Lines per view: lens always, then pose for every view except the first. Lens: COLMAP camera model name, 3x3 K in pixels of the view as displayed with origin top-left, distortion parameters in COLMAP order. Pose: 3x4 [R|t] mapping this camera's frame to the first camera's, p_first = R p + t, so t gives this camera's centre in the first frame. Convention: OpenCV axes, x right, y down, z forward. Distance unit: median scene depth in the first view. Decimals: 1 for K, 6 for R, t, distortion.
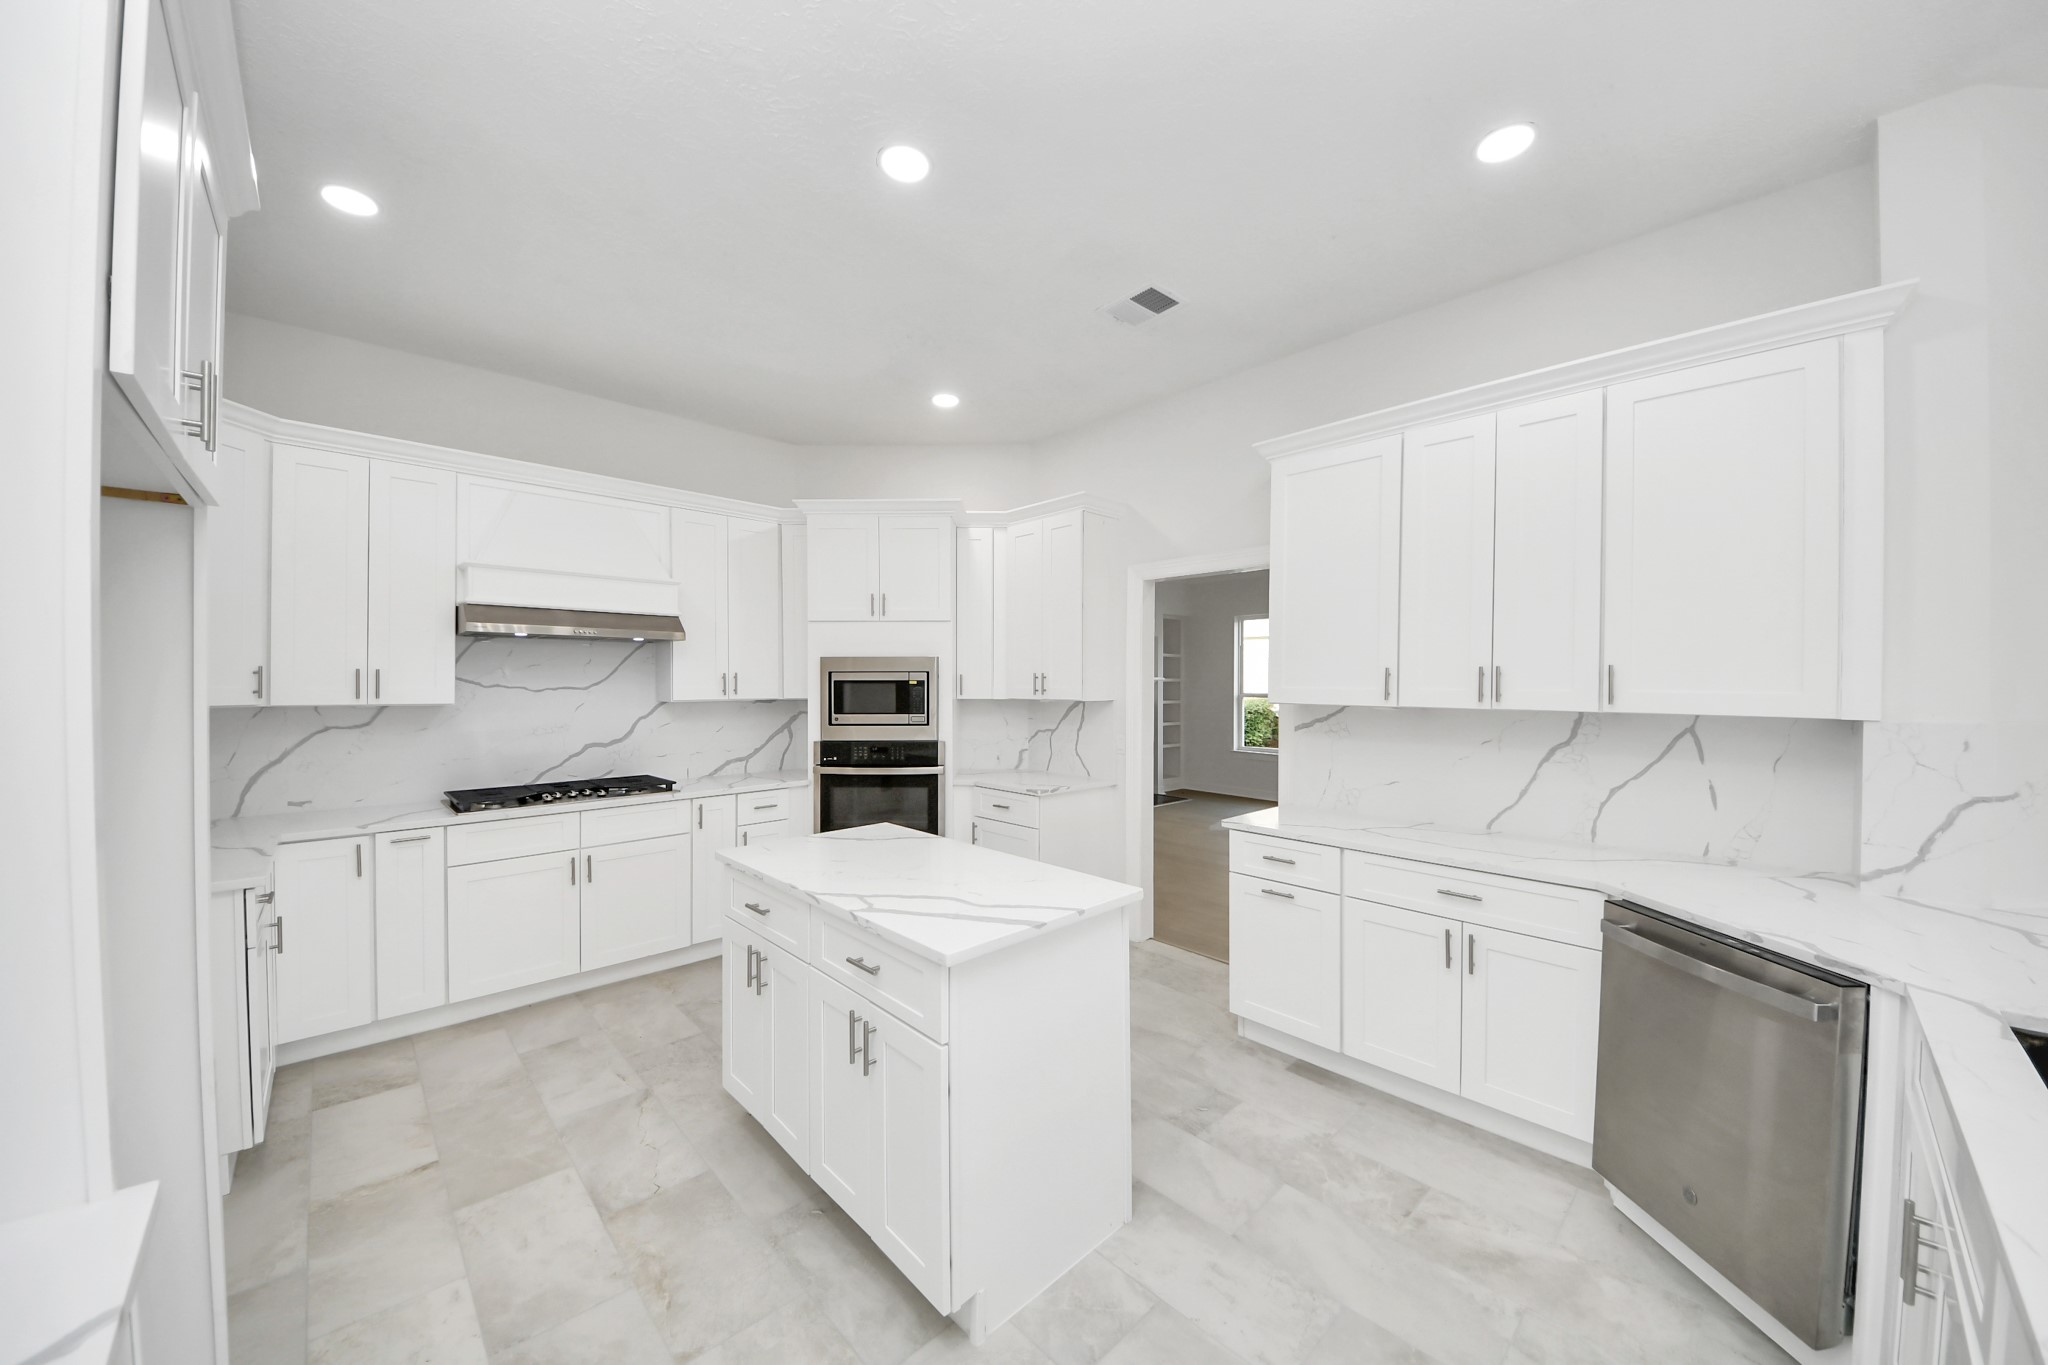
lens RADIAL K [[717.5, 0, 1014.1], [0, 717.5, 688.0], [0, 0, 1]] dist [0.023066, -0.000006]
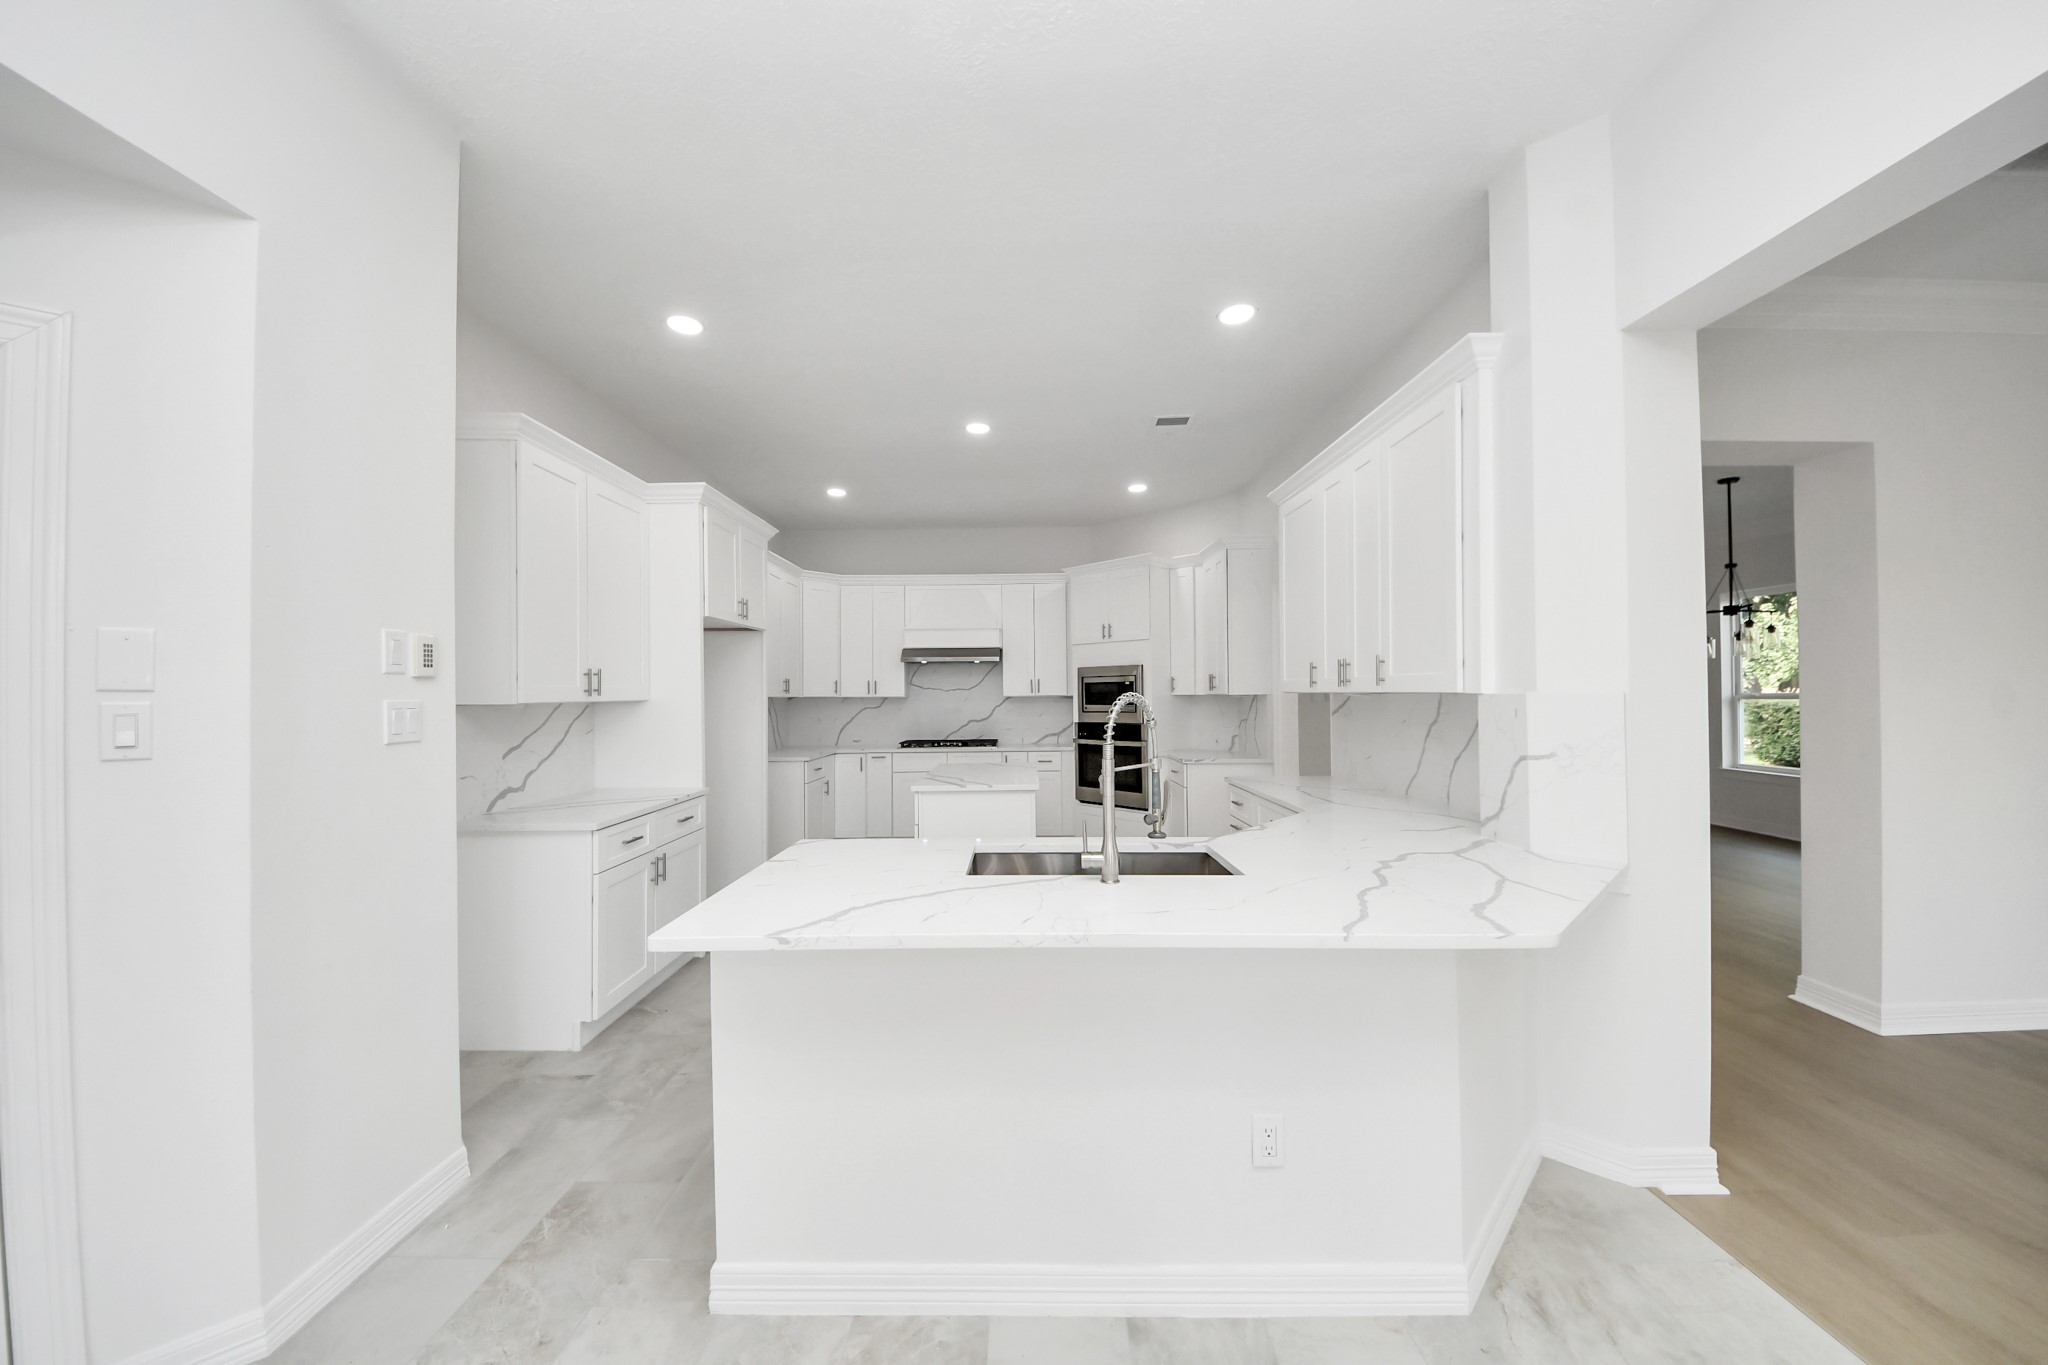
lens RADIAL K [[717.5, 0, 1014.1], [0, 717.5, 688.0], [0, 0, 1]] dist [0.023066, -0.000006]
pose [[0.718197, -0.013299, -0.695712, 0.728469], [0.003824, 0.999878, -0.015165, 0.024150], [0.695829, 0.008231, 0.718160, -0.208249]]
